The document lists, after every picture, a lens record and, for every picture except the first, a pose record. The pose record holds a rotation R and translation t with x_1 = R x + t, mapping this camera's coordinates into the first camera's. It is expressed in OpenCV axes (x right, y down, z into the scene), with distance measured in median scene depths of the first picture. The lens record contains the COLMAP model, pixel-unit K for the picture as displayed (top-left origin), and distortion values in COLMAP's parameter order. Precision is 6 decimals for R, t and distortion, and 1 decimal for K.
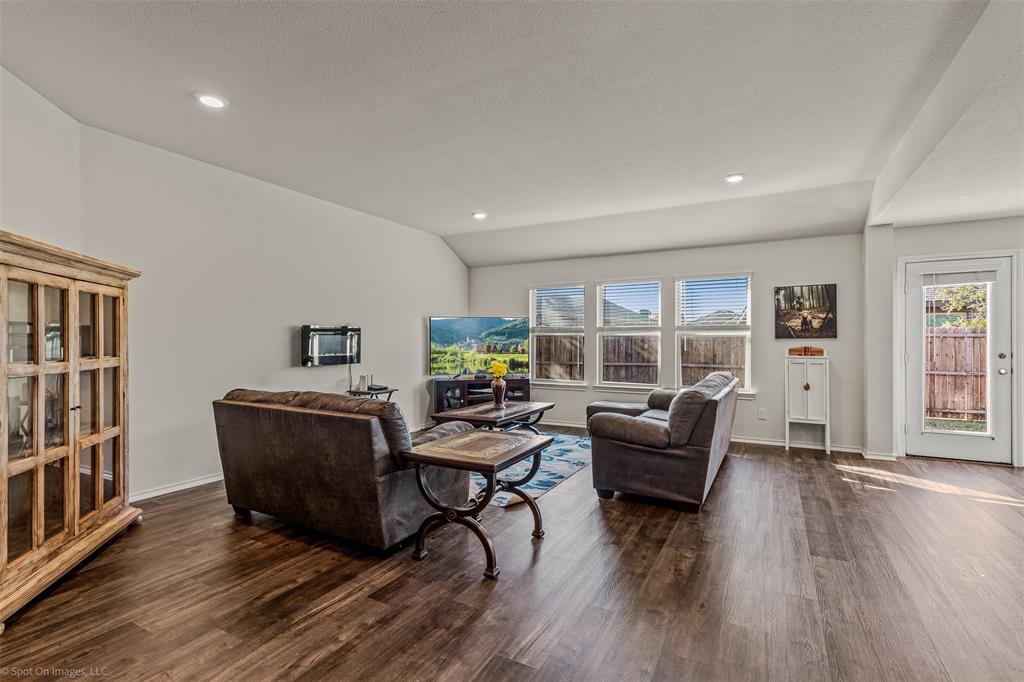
lens RADIAL K [[483.2, 0, 518.2], [0, 483.2, 337.6], [0, 0, 1]] dist [-0.000135, 0.001853]
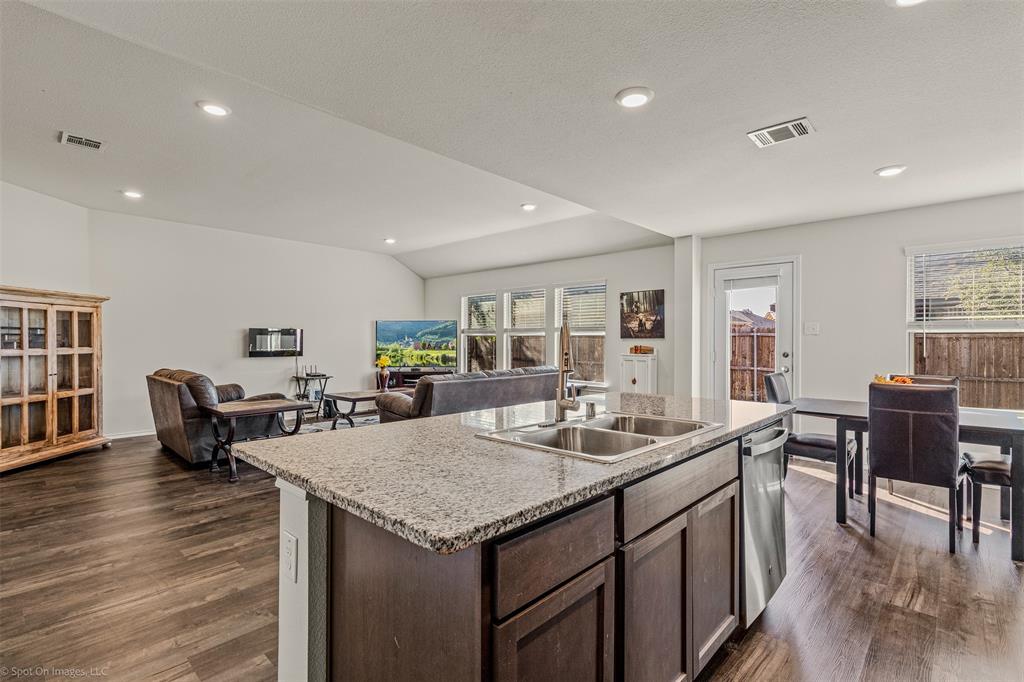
lens RADIAL K [[483.2, 0, 514.2], [0, 483.2, 343.3], [0, 0, 1]] dist [-0.000135, 0.001853]
pose [[0.967770, 0.004221, -0.251799, 0.594393], [-0.001766, 0.999949, 0.009976, 0.002589], [0.251828, -0.009209, 0.967728, -0.159581]]
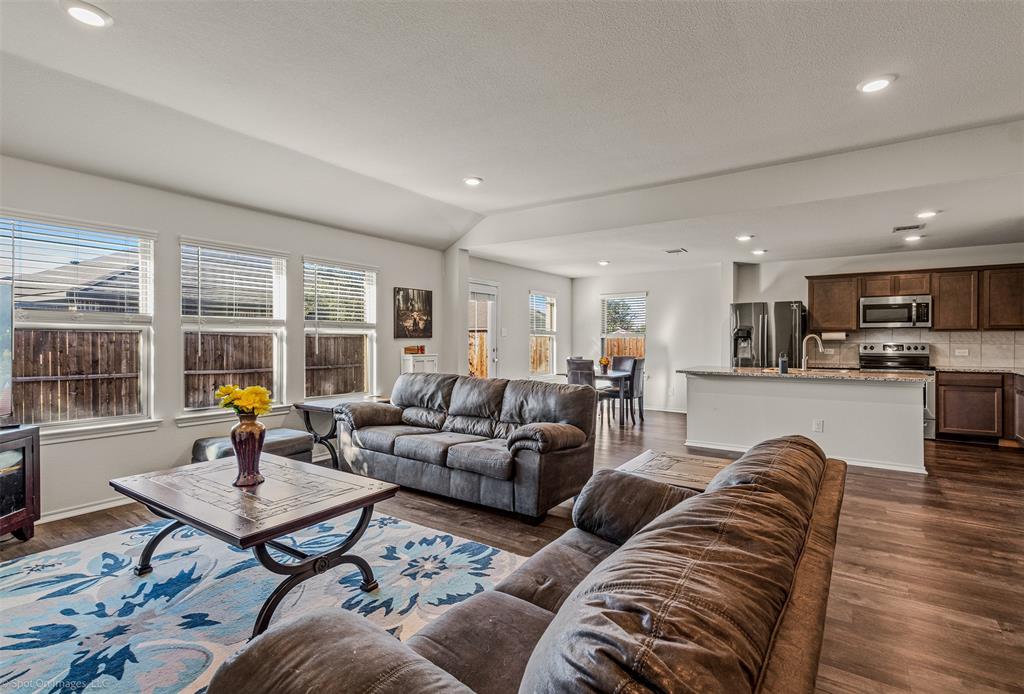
lens RADIAL K [[483.2, 0, 529.0], [0, 483.2, 340.1], [0, 0, 1]] dist [-0.000135, 0.001853]
pose [[0.086239, 0.001659, 0.996273, -0.467542], [-0.006308, 0.999979, -0.001119, 0.006144], [-0.996255, -0.006188, 0.086247, 0.654176]]
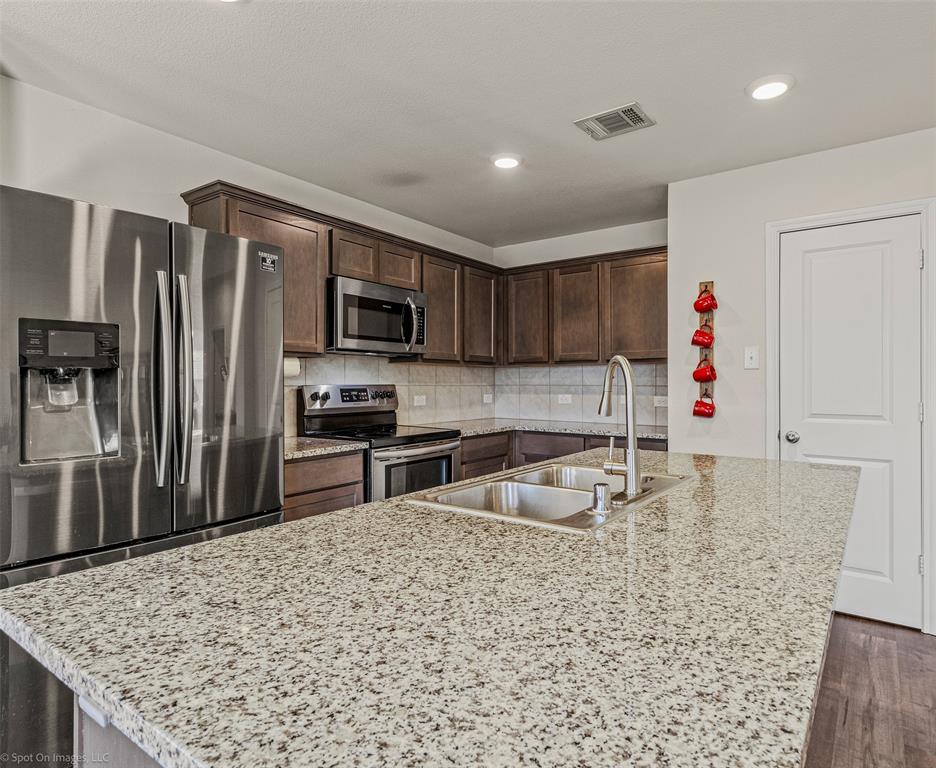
lens RADIAL K [[557.4, 0, 484.9], [0, 557.4, 381.8], [0, 0, 1]] dist [0.003227, 0.000039]
pose [[-0.994062, 0.002693, 0.108778, 0.581795], [0.002028, 0.999979, -0.006226, 0.006584], [-0.108792, -0.005968, -0.994047, 0.489020]]
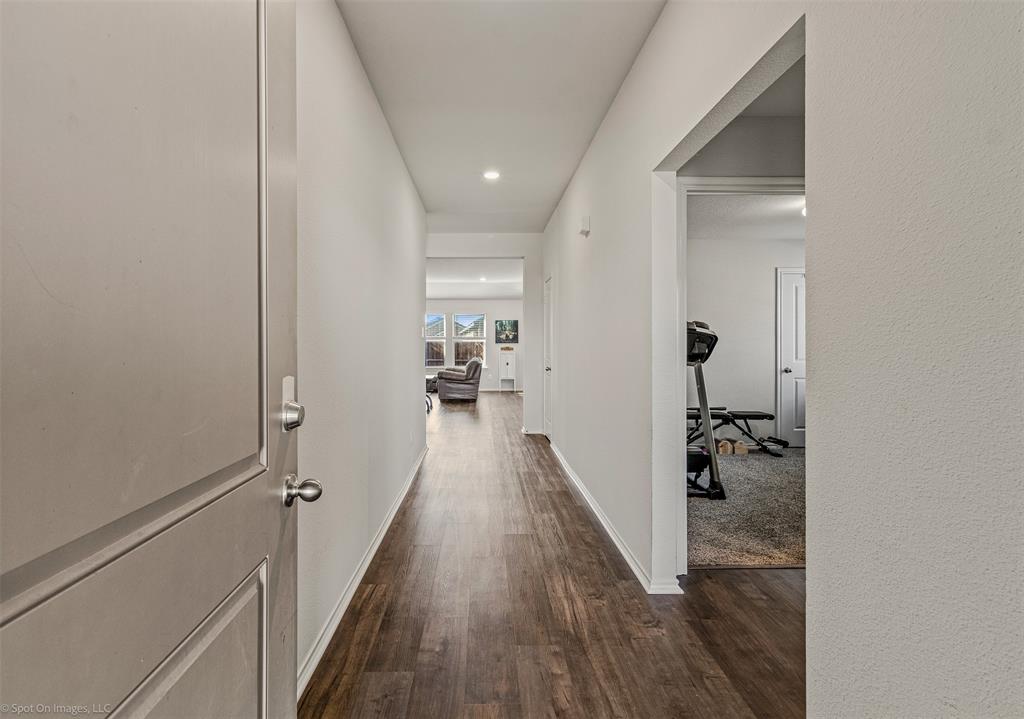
lens RADIAL K [[492.8, 0, 510.8], [0, 492.8, 354.3], [0, 0, 1]] dist [-0.000054, 0.000000]
pose [[0.849747, -0.005057, 0.527167, -0.642563], [0.000049, 0.999955, 0.009512, 0.033249], [-0.527191, -0.008057, 0.849708, -1.028250]]
